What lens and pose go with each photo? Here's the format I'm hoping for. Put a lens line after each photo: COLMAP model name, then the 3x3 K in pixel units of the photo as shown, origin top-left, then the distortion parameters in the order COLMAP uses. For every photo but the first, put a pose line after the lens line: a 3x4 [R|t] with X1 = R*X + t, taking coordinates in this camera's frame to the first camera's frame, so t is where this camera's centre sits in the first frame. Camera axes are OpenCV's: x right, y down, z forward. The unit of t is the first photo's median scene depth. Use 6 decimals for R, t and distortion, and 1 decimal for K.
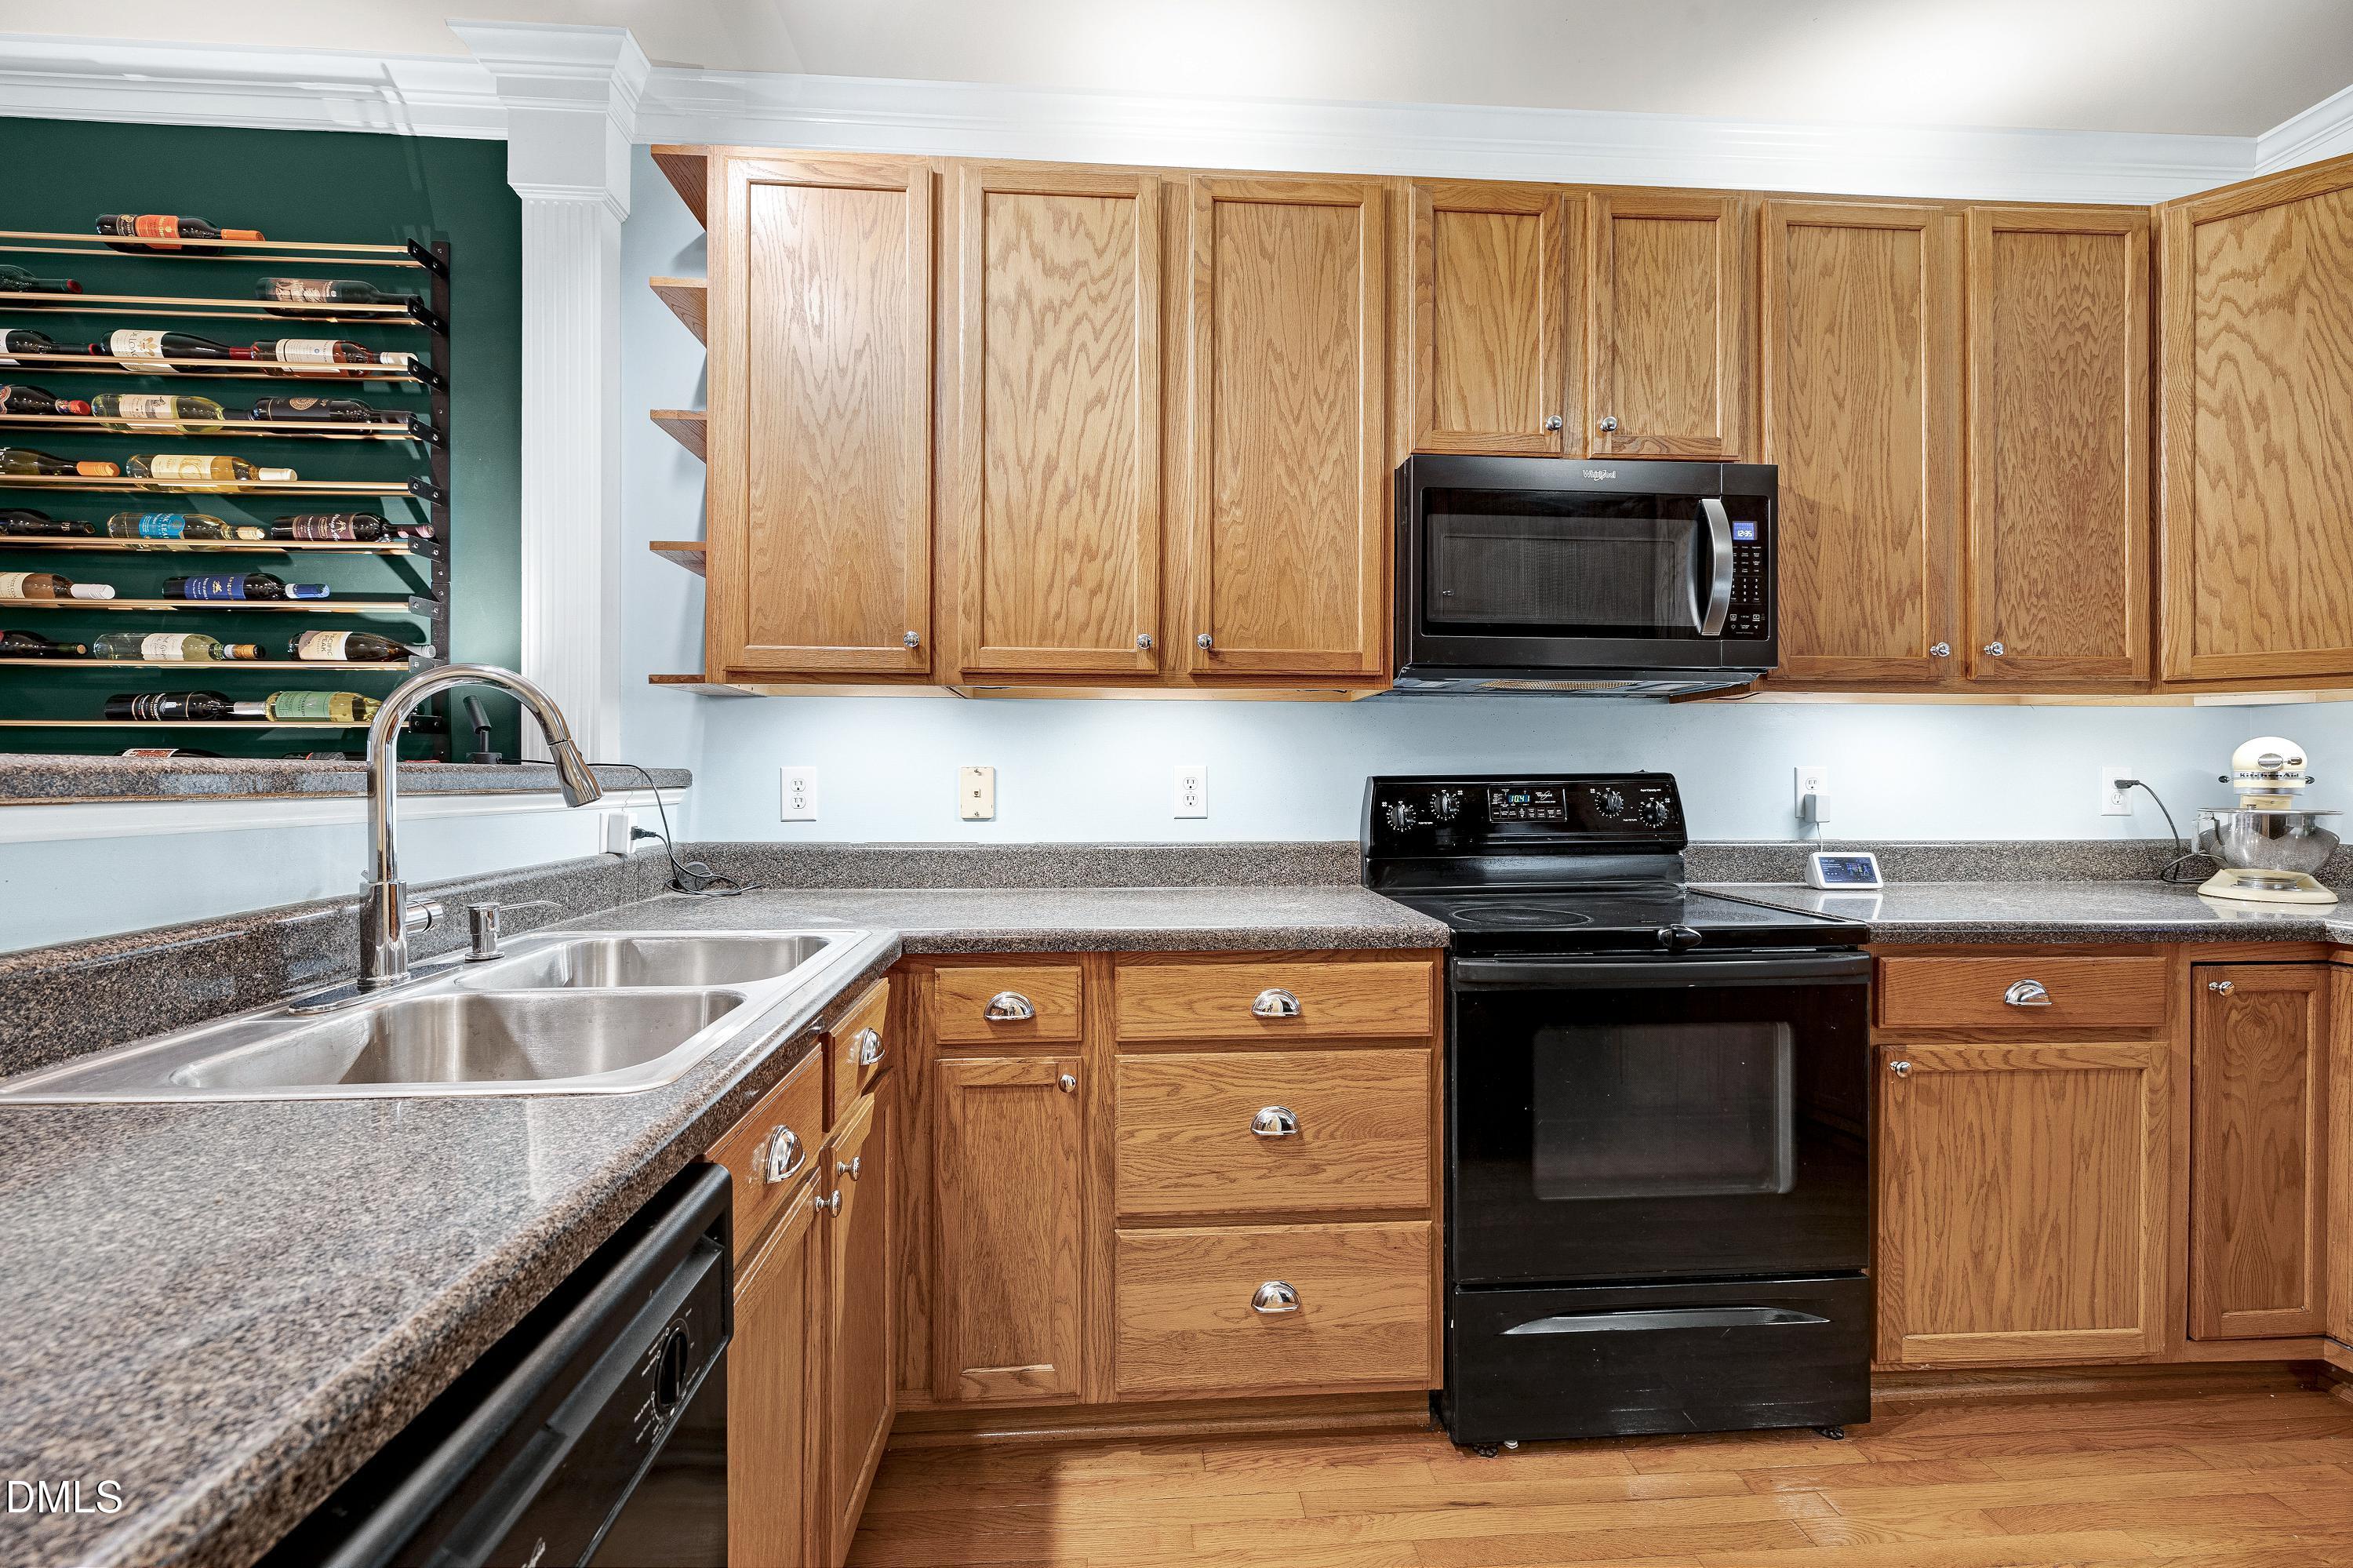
lens RADIAL K [[1001.6, 0, 1178.9], [0, 1001.6, 778.3], [0, 0, 1]] dist [-0.000948, 0.001312]
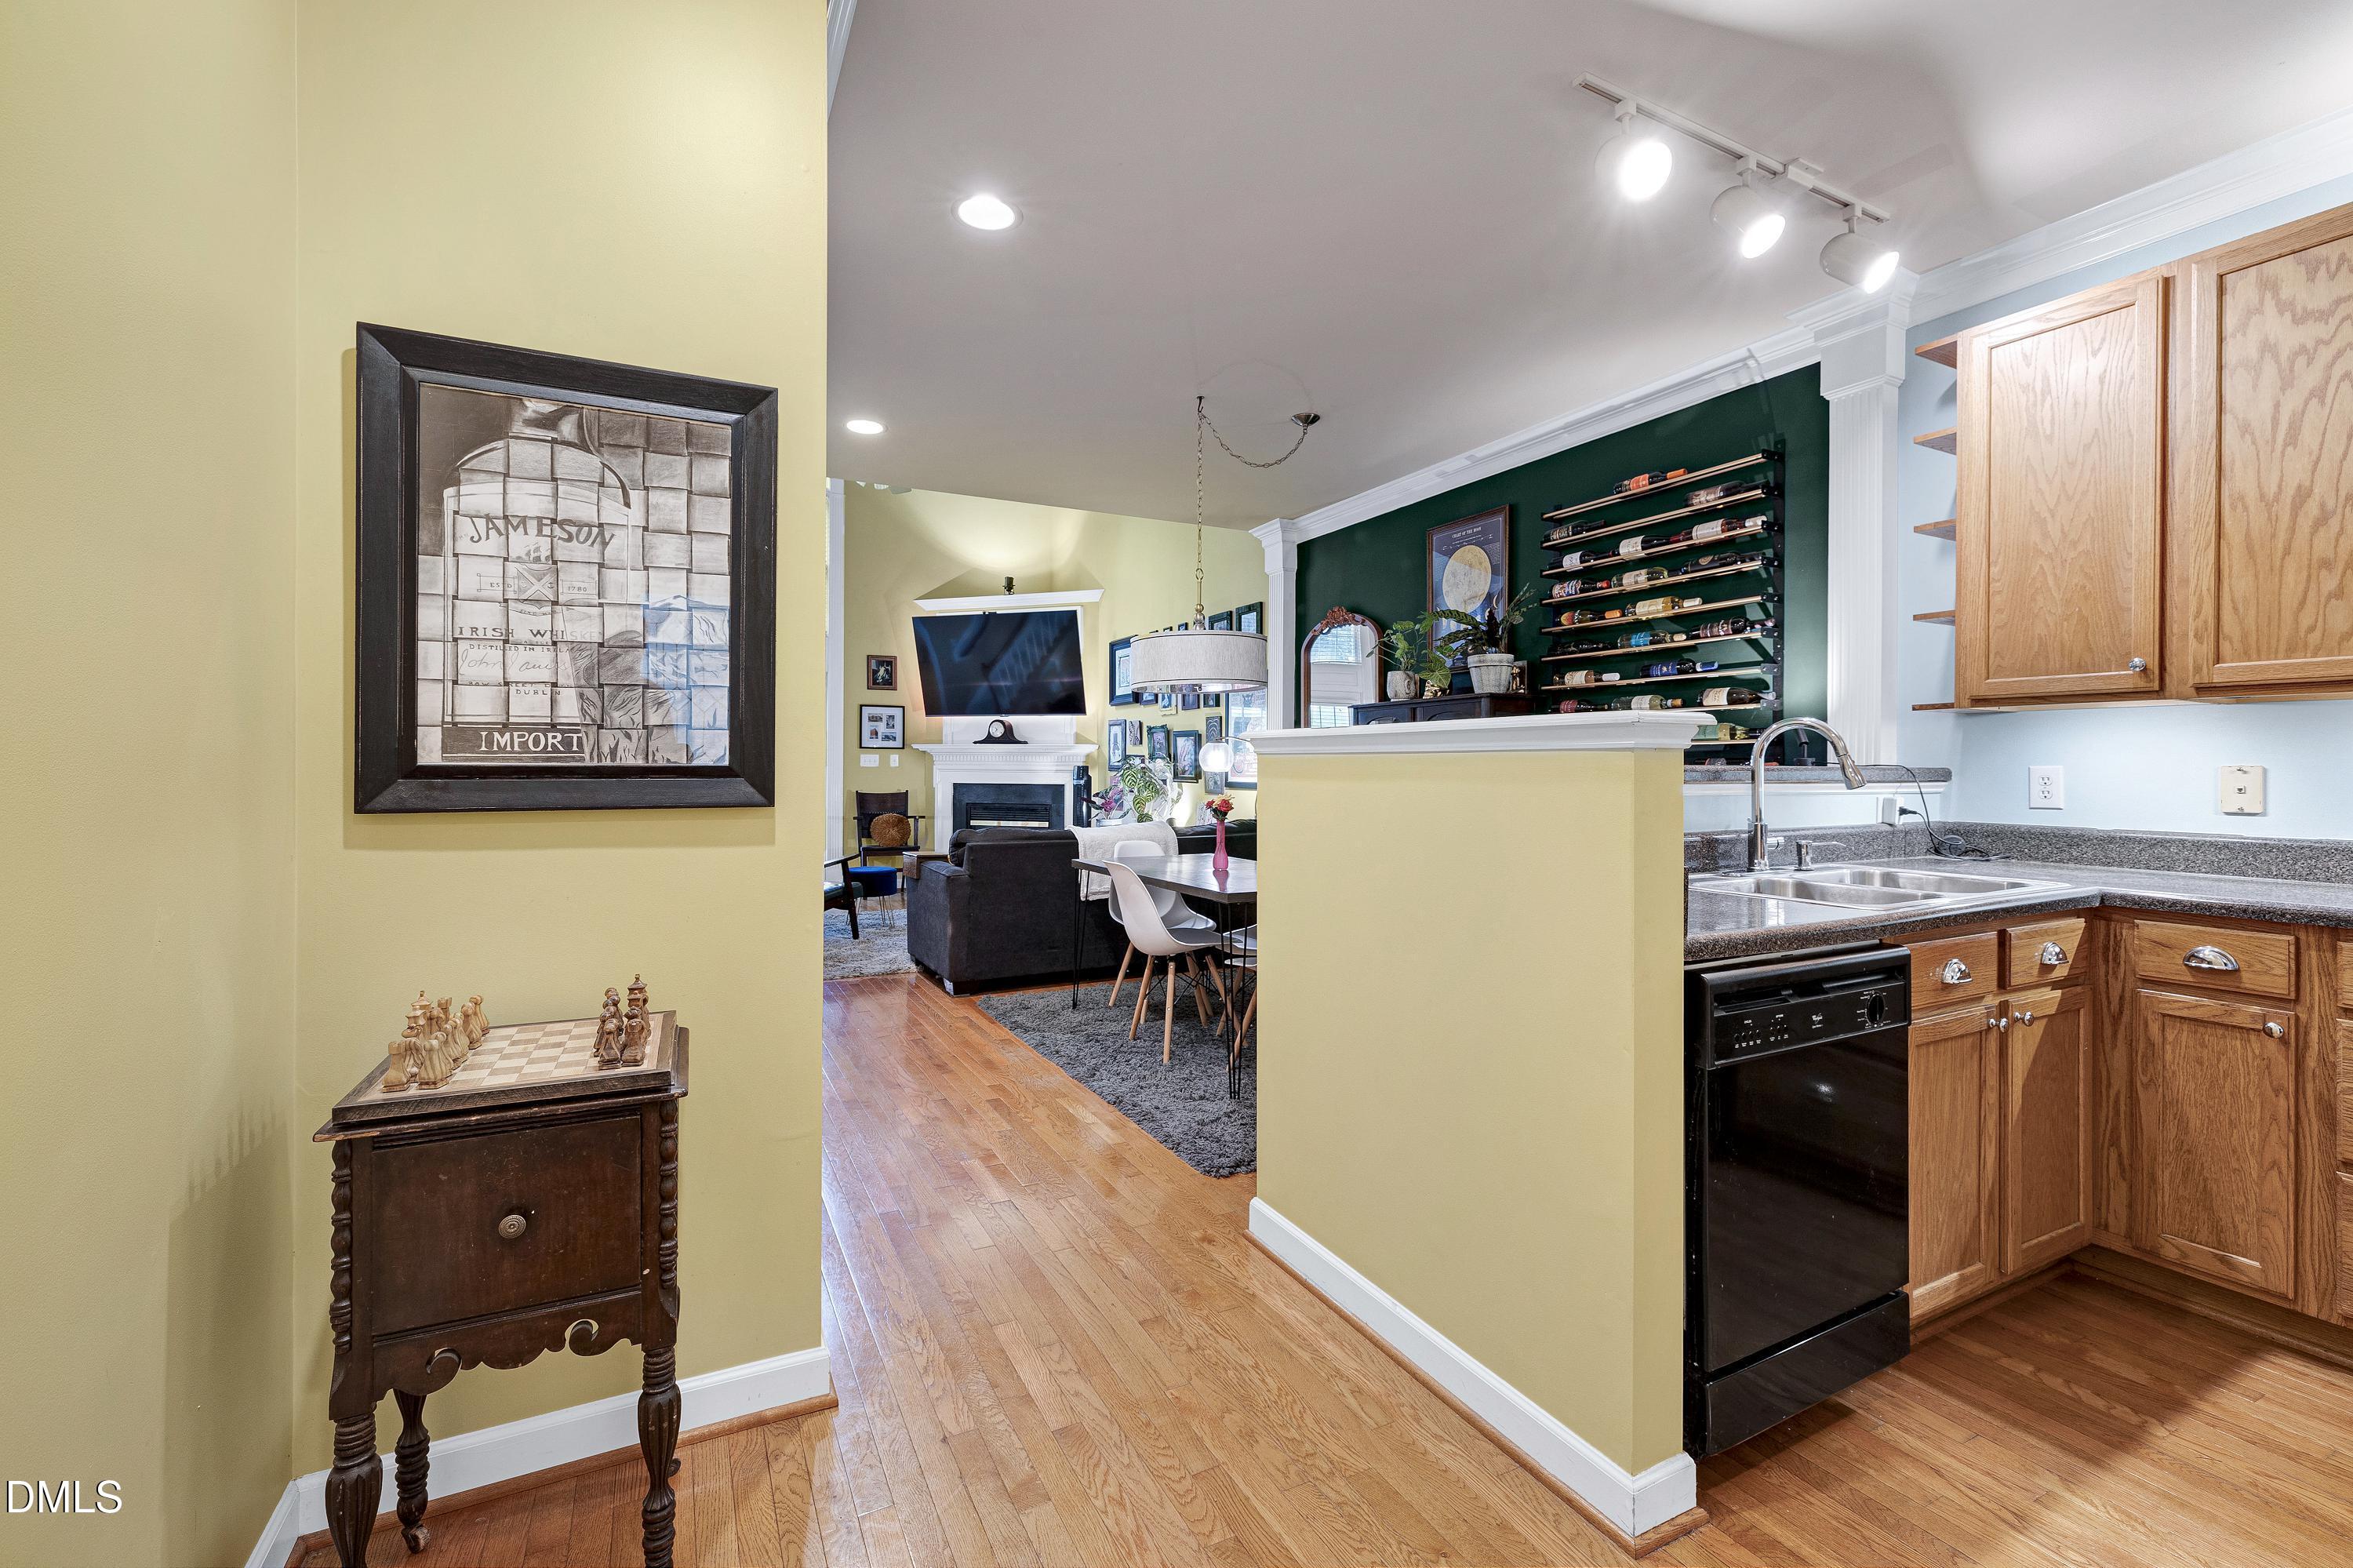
lens RADIAL K [[1001.6, 0, 1180.2], [0, 1001.6, 767.5], [0, 0, 1]] dist [-0.000948, 0.001312]
pose [[0.395769, -0.000330, -0.918350, 0.399194], [-0.005327, 0.999982, -0.002655, -0.000789], [0.918335, 0.005943, 0.395760, -0.575800]]
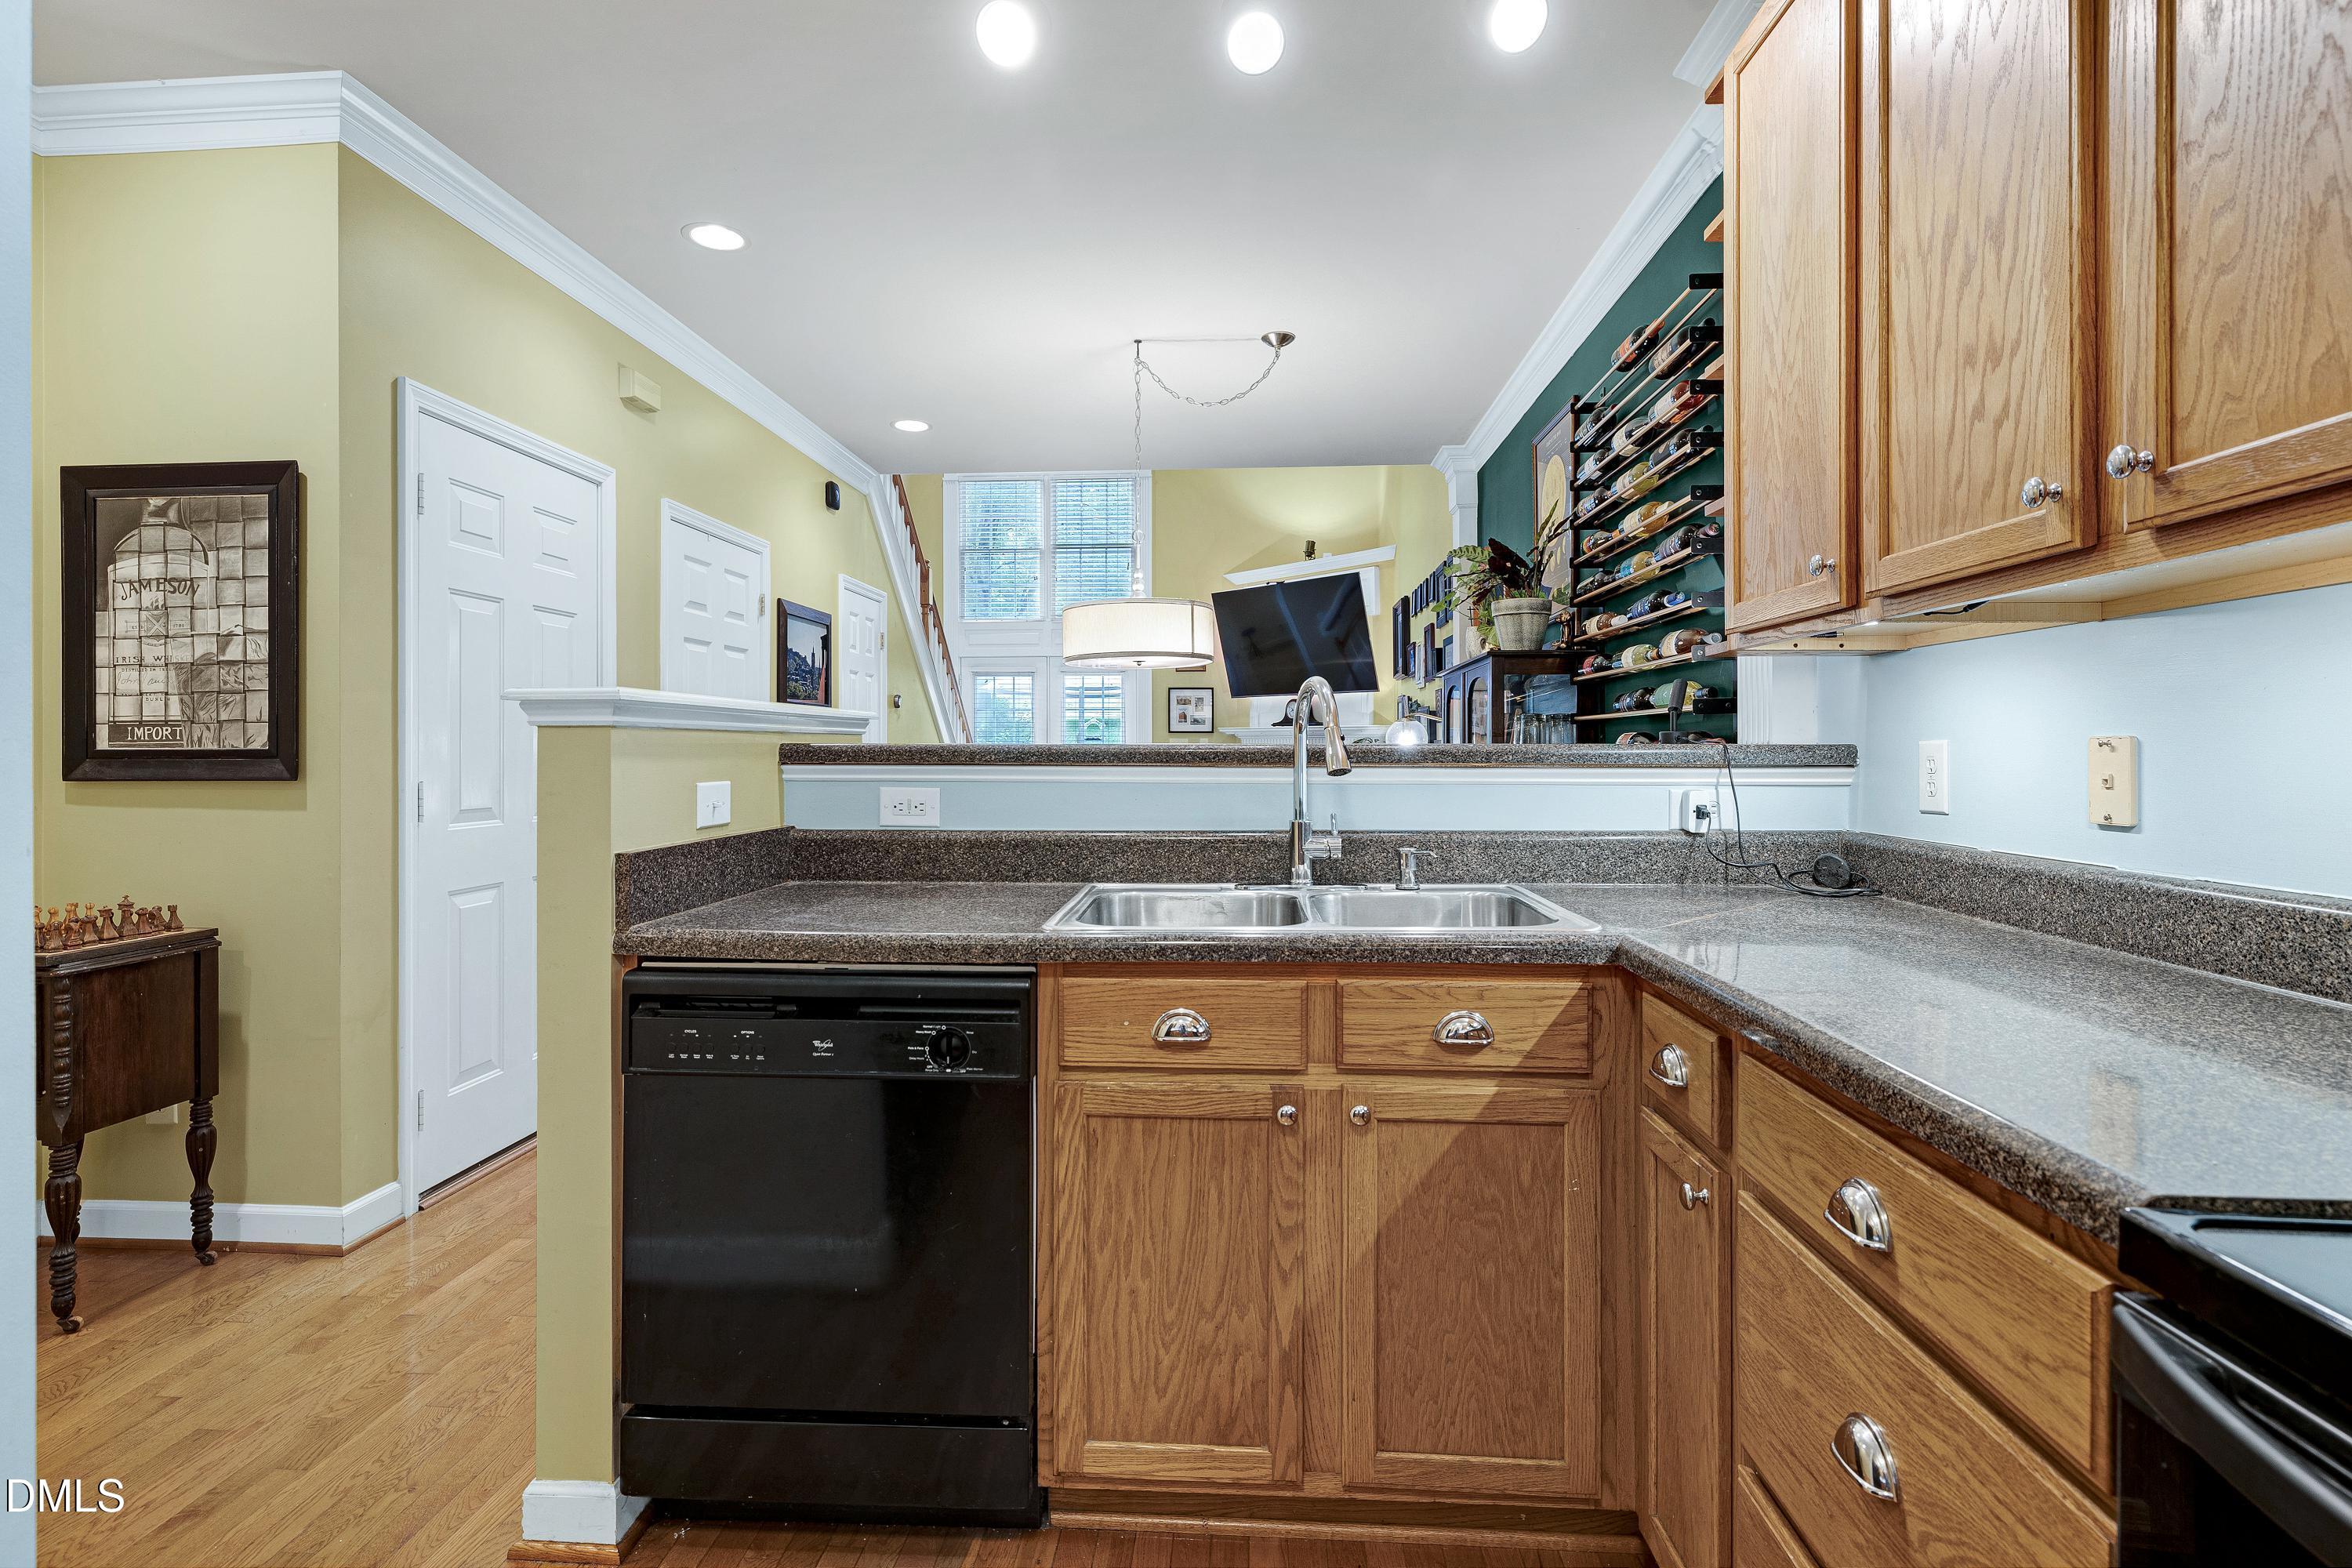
lens RADIAL K [[1131.8, 0, 1172.4], [0, 1131.8, 746.9], [0, 0, 1]] dist [-0.000118, -0.000180]
pose [[-0.135501, -0.005918, -0.990760, 0.601681], [-0.002465, 0.999981, -0.005636, -0.000787], [0.990774, 0.001679, -0.135513, 0.634628]]
